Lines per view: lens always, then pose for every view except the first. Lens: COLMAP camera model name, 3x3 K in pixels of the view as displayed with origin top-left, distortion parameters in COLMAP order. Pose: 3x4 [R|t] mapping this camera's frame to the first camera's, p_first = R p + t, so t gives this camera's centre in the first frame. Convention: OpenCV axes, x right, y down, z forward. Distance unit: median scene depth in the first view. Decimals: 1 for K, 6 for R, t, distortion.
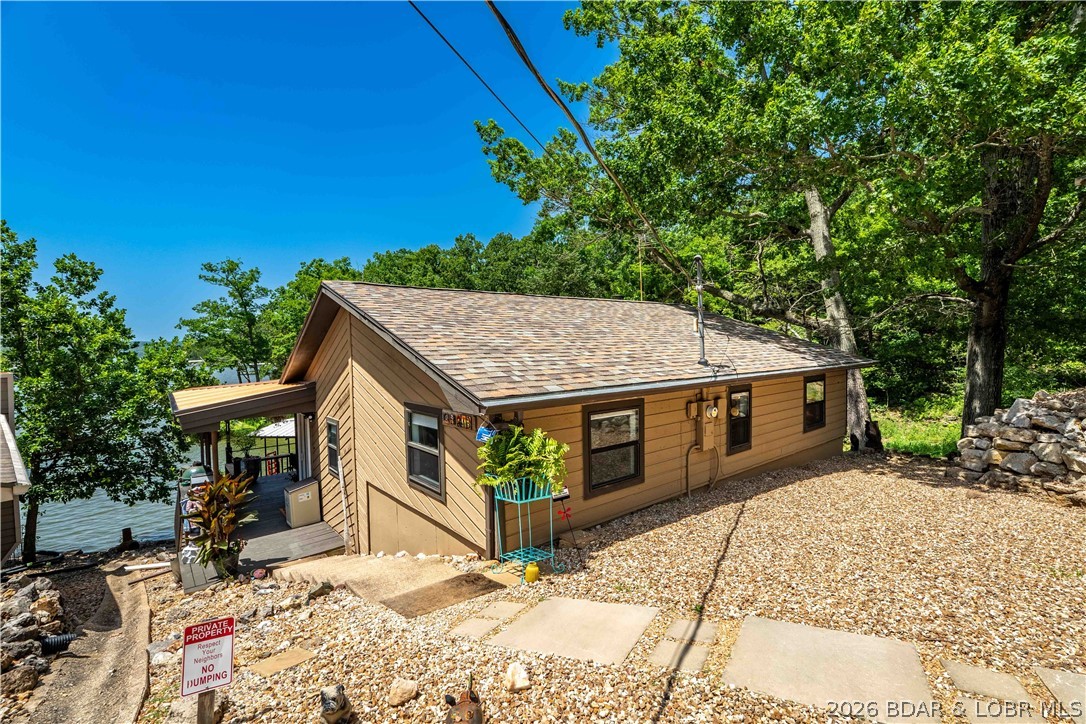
lens RADIAL K [[476.7, 0, 548.4], [0, 476.7, 361.9], [0, 0, 1]] dist [-0.007882, 0.000375]
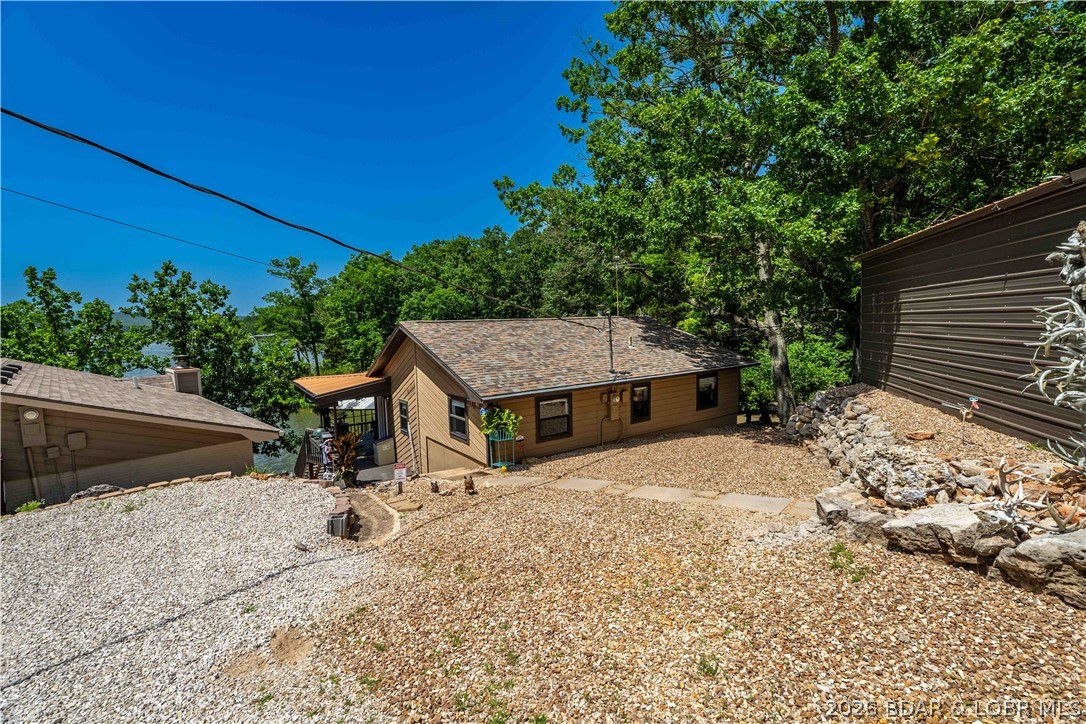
lens RADIAL K [[476.7, 0, 544.2], [0, 476.7, 359.7], [0, 0, 1]] dist [-0.007882, 0.000375]
pose [[0.997175, -0.000130, -0.075119, 0.184312], [0.004060, 0.998630, 0.052170, -0.121416], [0.075009, -0.052327, 0.995809, -0.703487]]
